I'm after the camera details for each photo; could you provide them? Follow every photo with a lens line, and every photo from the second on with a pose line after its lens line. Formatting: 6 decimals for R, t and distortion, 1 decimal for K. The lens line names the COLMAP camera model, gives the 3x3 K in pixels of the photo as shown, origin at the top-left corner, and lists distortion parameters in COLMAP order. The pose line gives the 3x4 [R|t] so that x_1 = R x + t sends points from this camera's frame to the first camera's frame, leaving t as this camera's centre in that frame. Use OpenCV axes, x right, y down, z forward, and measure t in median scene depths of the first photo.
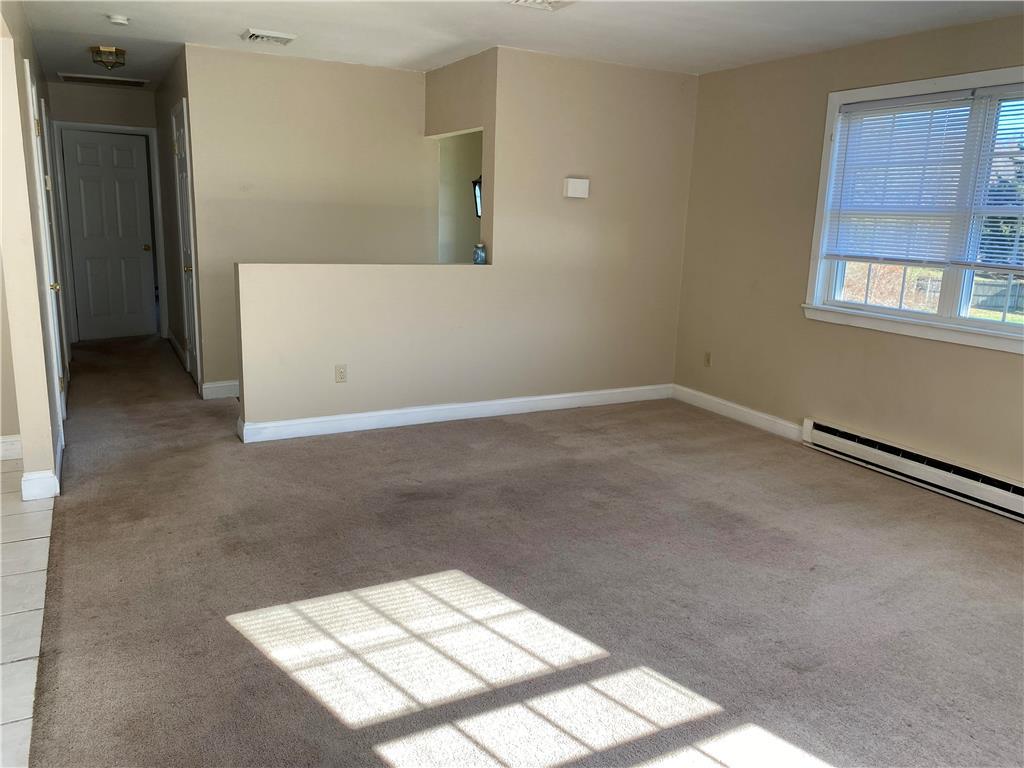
lens RADIAL K [[779.8, 0, 512.8], [0, 779.8, 372.7], [0, 0, 1]] dist [0.059842, -0.048977]
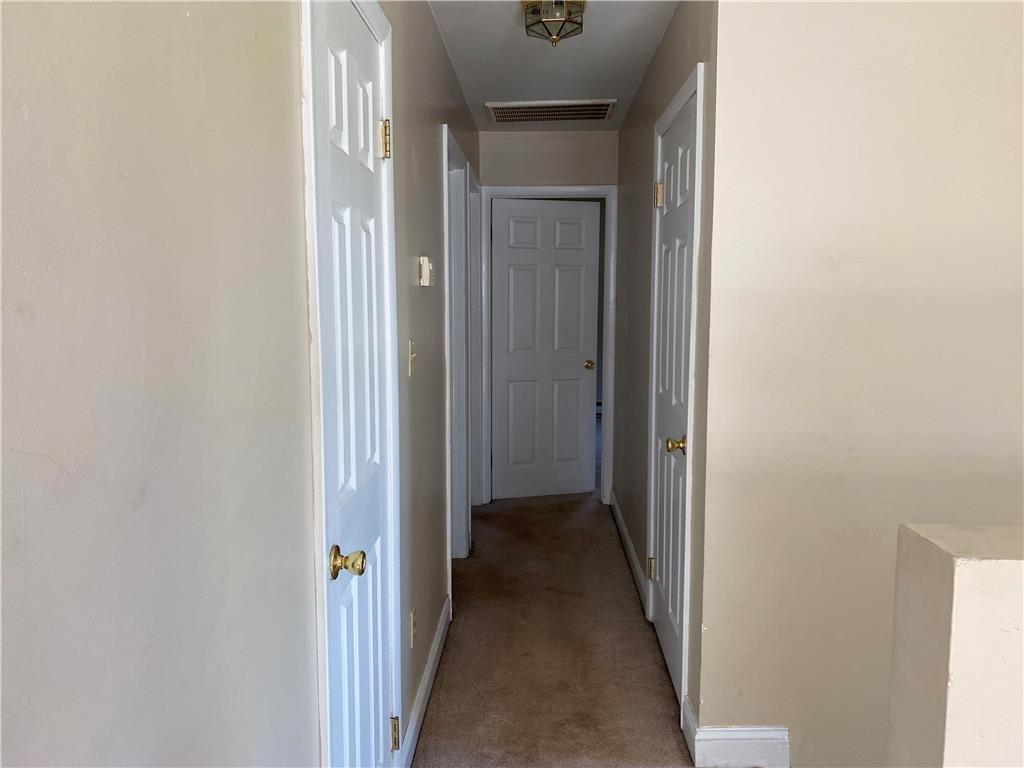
lens RADIAL K [[779.8, 0, 515.6], [0, 779.8, 382.1], [0, 0, 1]] dist [0.059842, -0.048977]
pose [[0.869635, 0.028532, -0.492869, -0.203442], [-0.074190, 0.994545, -0.073328, -0.095953], [0.488088, 0.100334, 0.867008, 0.420483]]
